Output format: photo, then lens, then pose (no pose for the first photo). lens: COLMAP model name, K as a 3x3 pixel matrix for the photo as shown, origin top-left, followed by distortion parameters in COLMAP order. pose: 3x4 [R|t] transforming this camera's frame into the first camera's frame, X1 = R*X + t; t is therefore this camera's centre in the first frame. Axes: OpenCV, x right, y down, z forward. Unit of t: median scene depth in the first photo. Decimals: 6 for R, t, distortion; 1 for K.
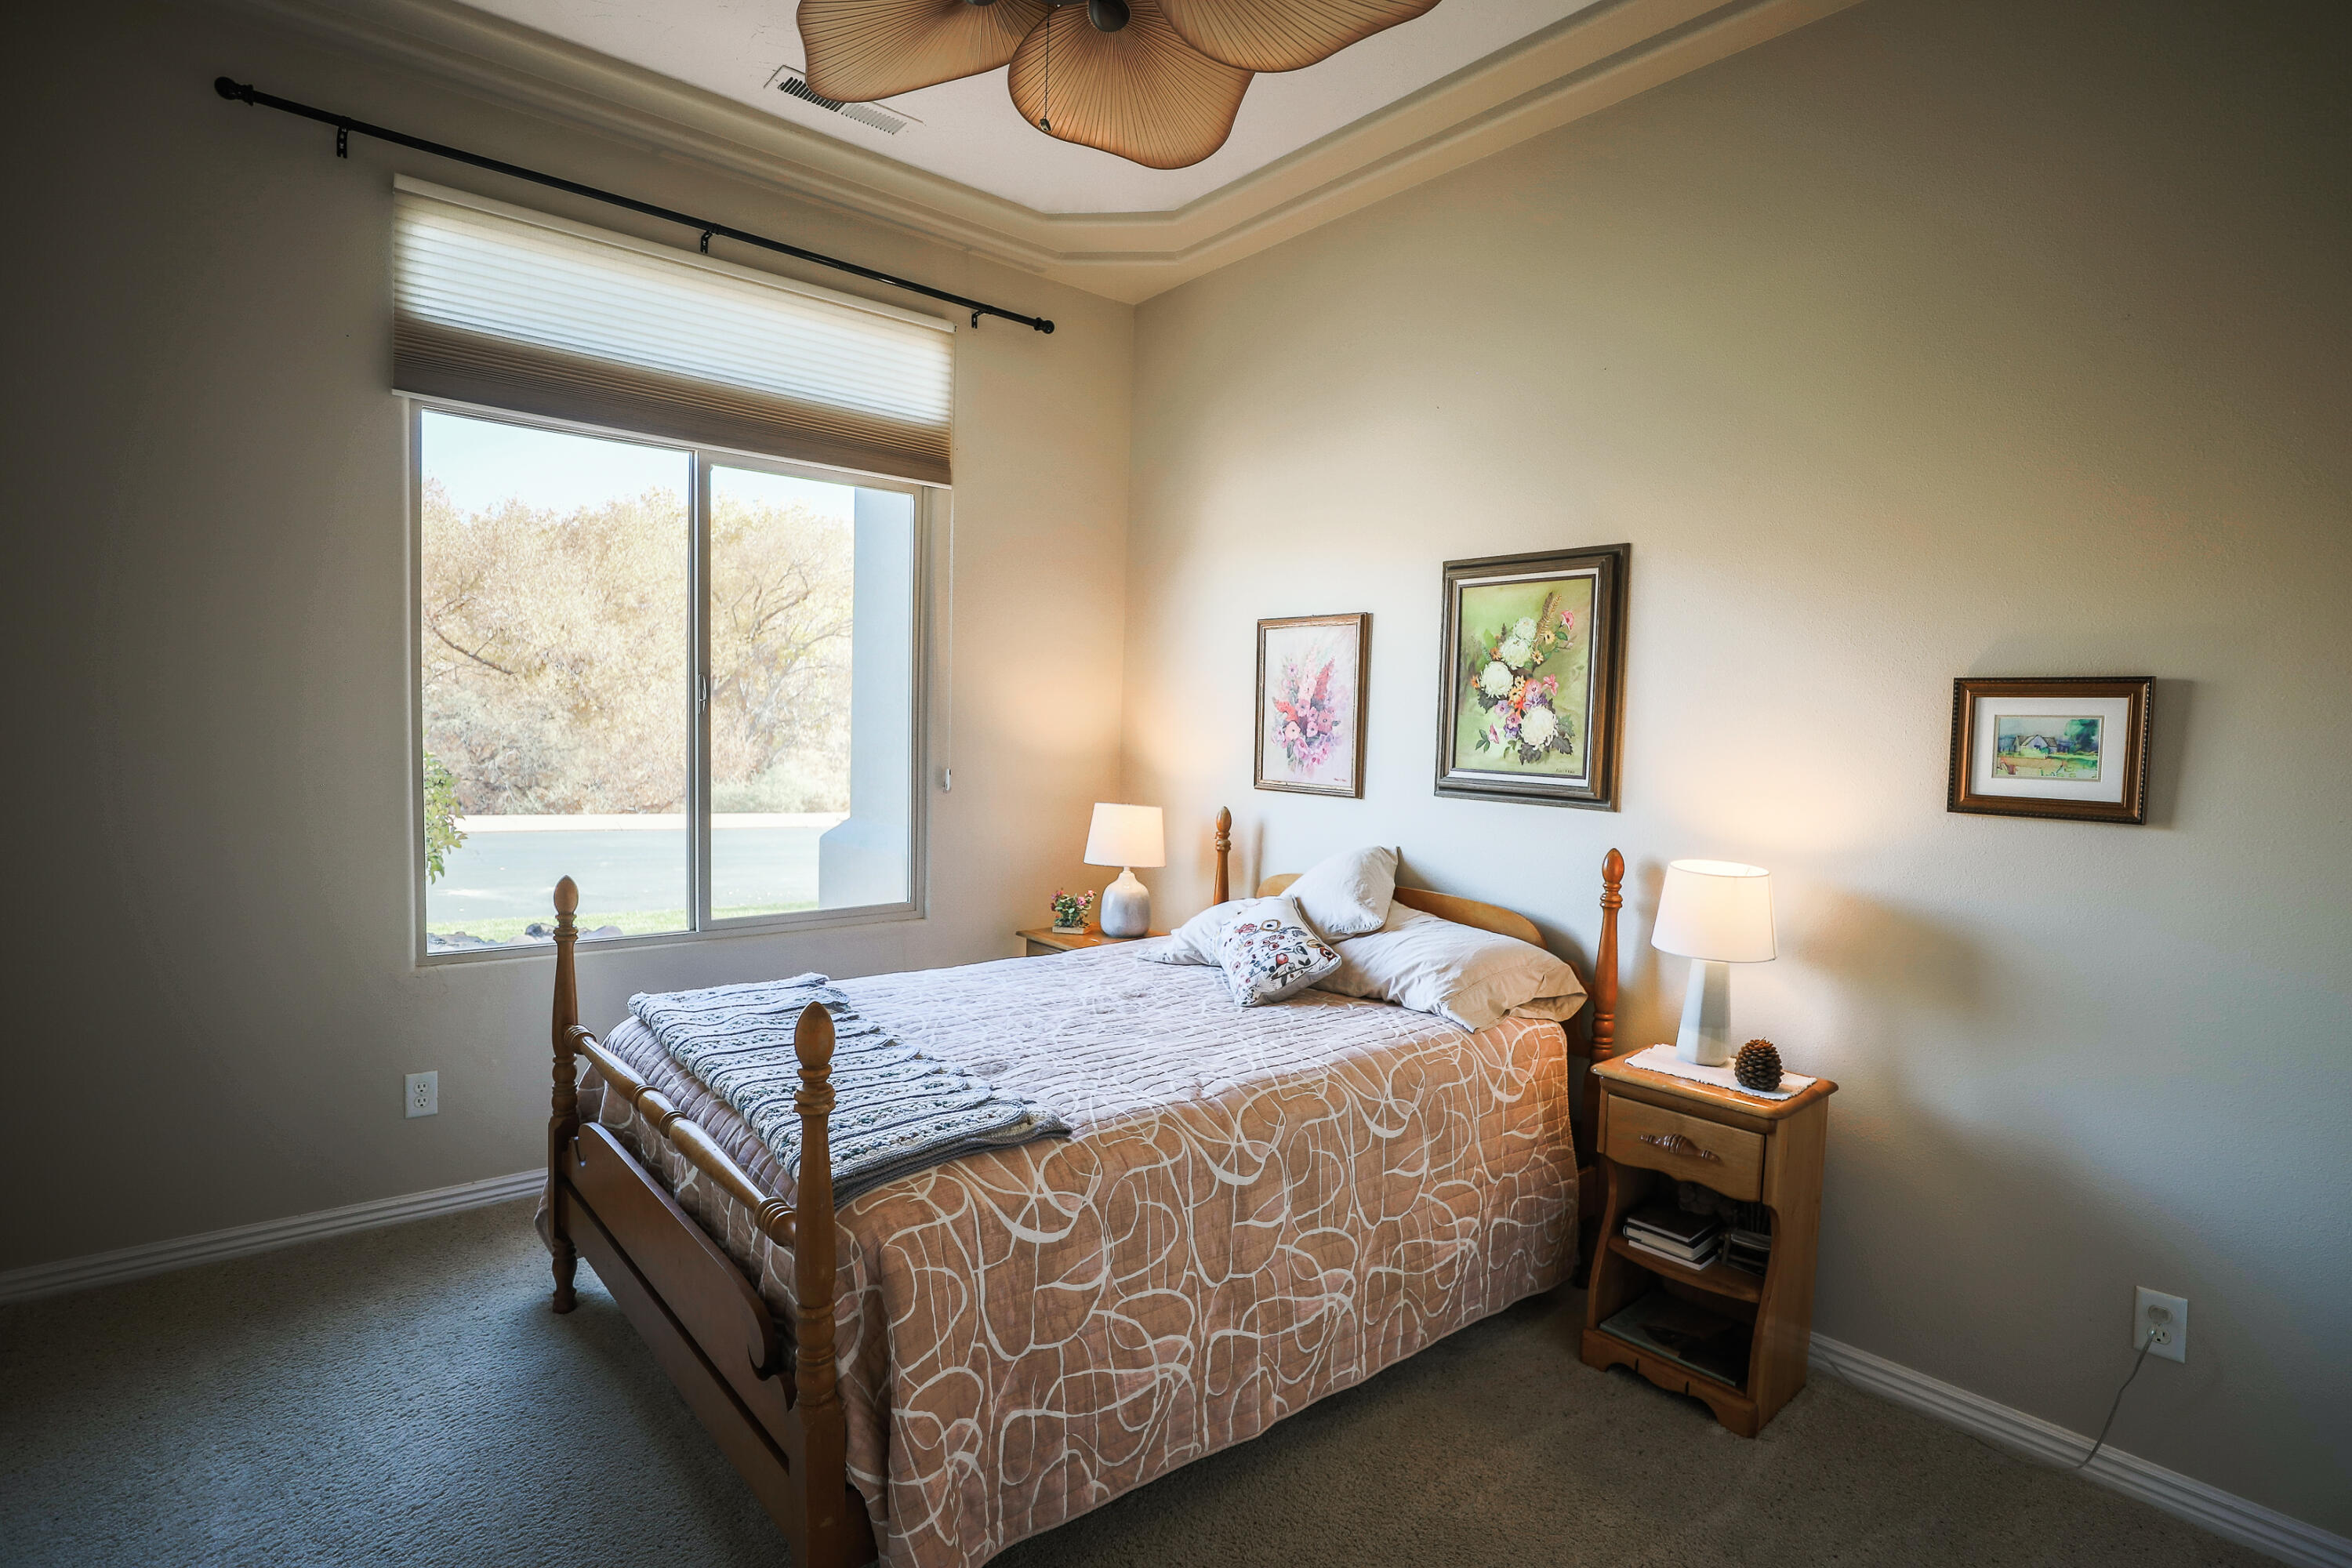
lens RADIAL K [[1137.8, 0, 1180.0], [0, 1137.8, 792.8], [0, 0, 1]] dist [-0.045620, 0.012801]
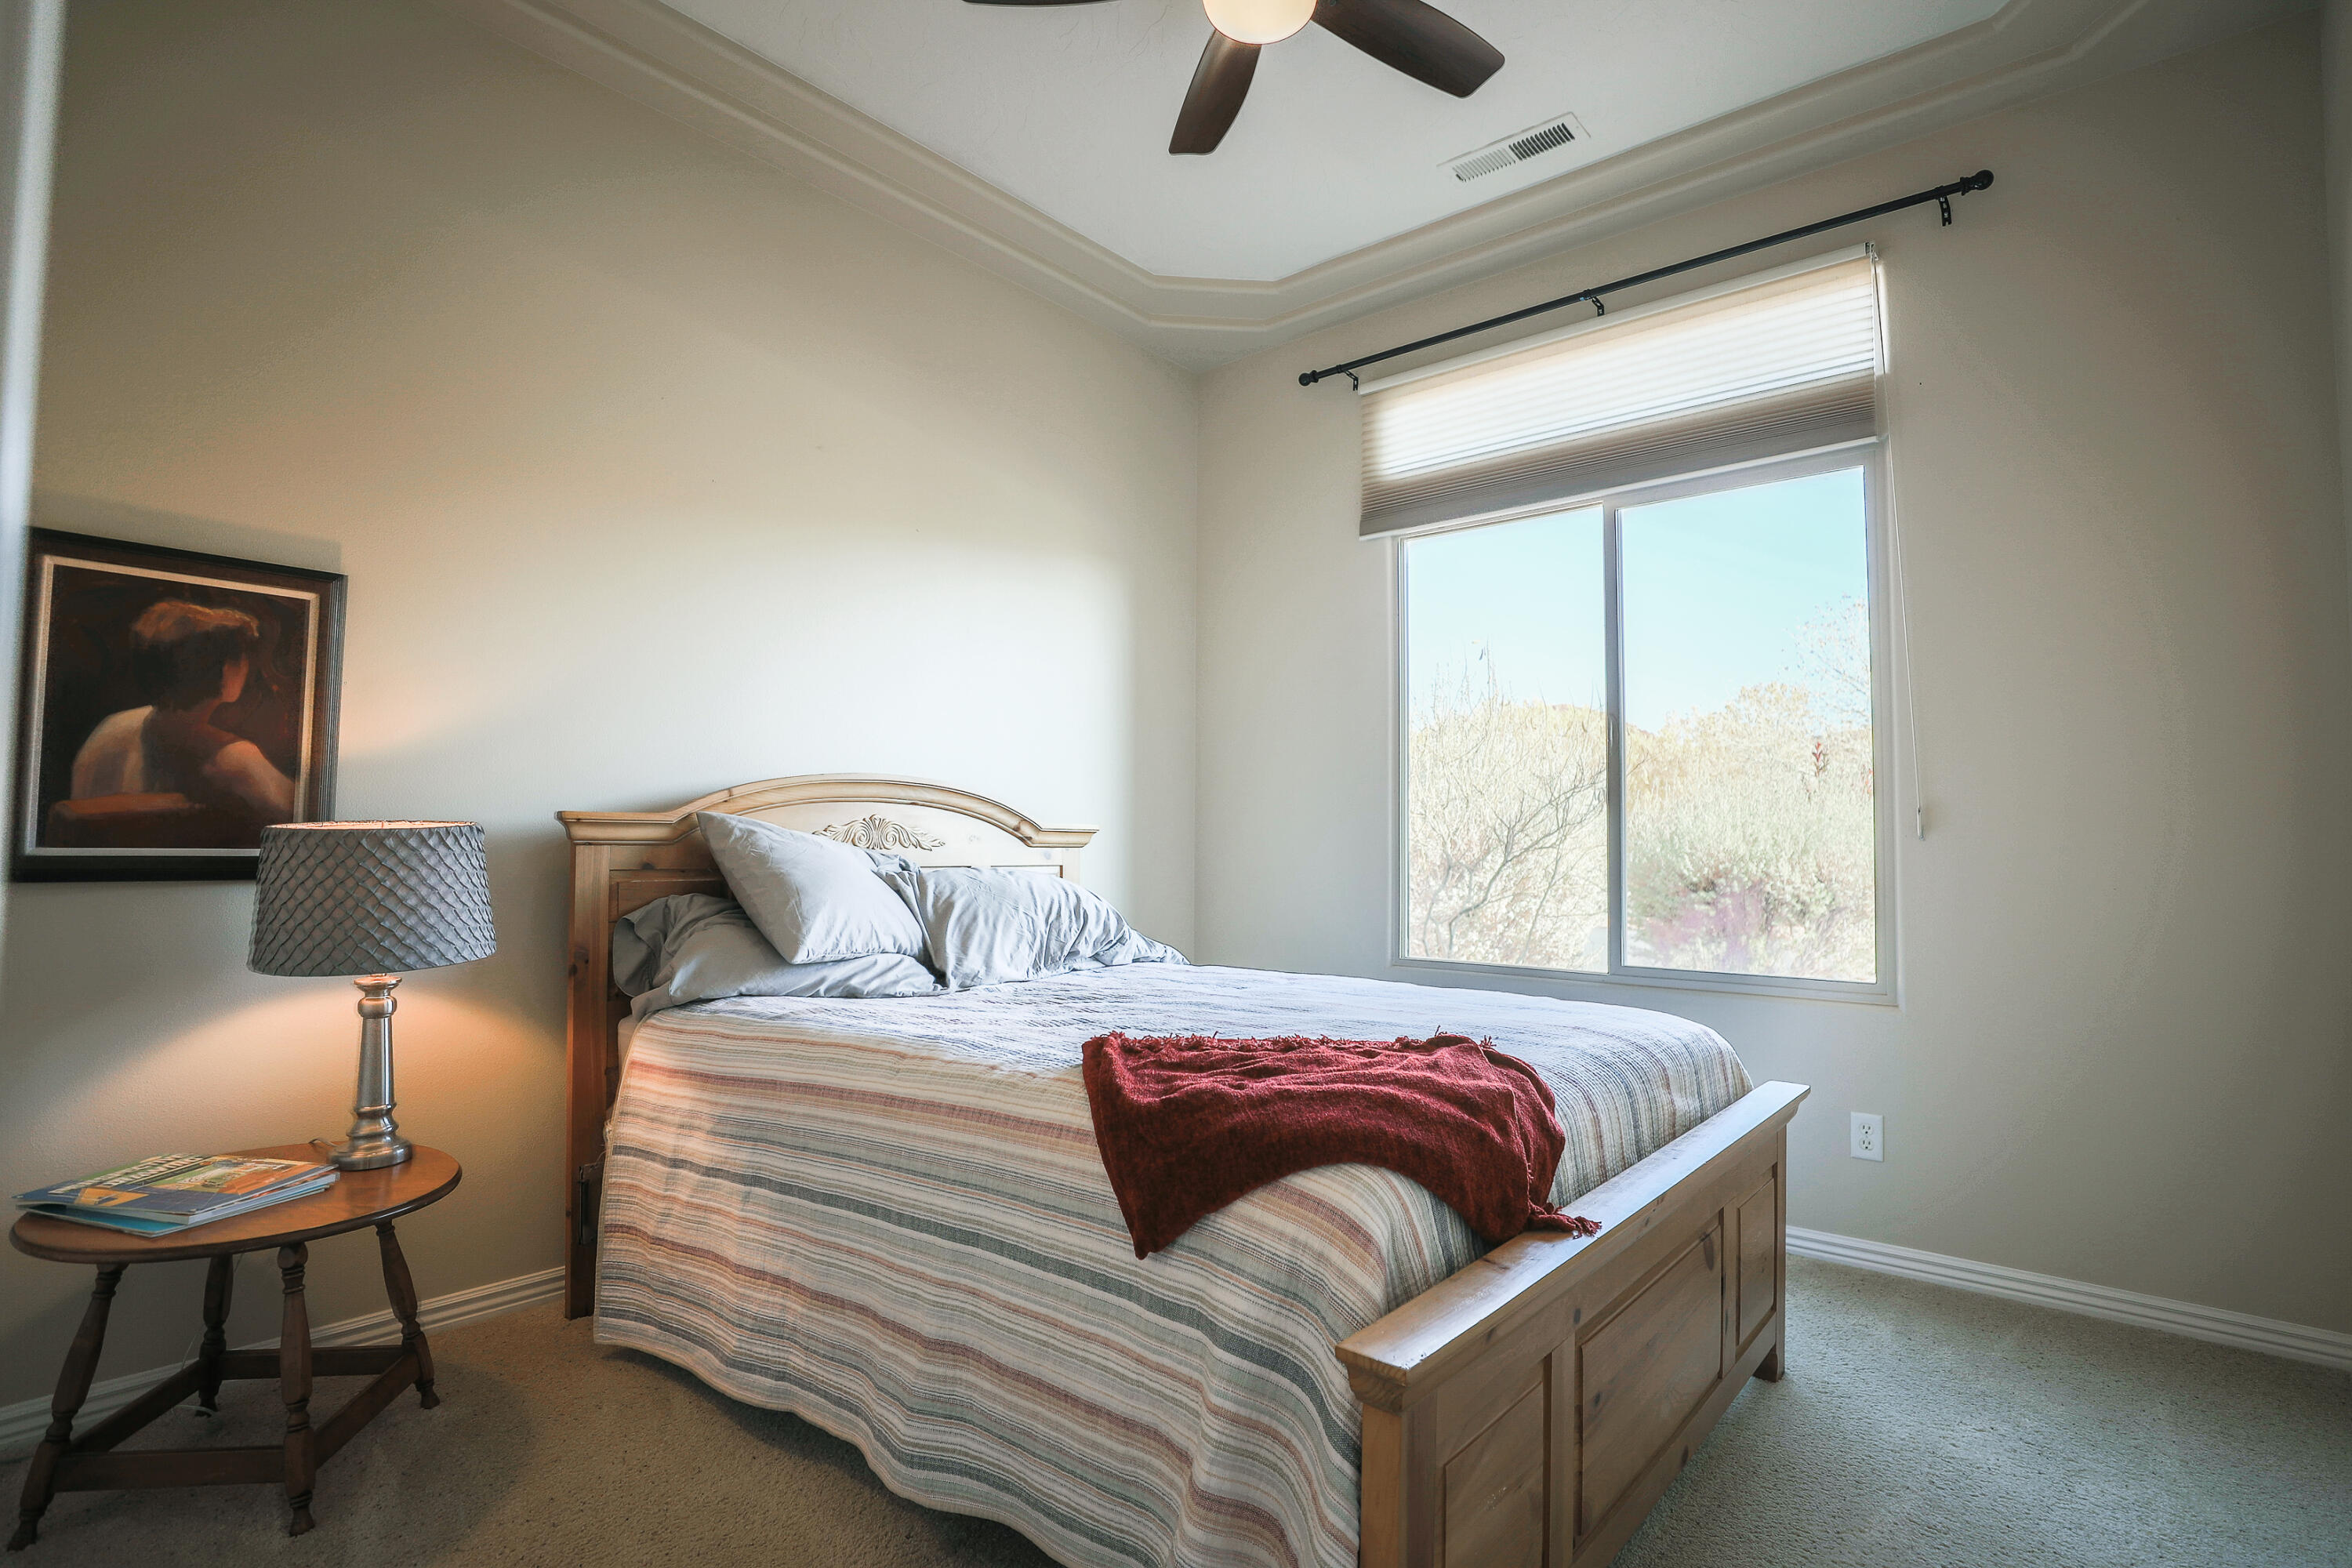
lens RADIAL K [[1137.8, 0, 1180.0], [0, 1137.8, 792.8], [0, 0, 1]] dist [-0.045620, 0.012801]
pose [[0.159324, -0.072515, -0.984560, 0.521097], [-0.052445, 0.995269, -0.081790, 0.068510], [0.985832, 0.064666, 0.154767, 0.494188]]
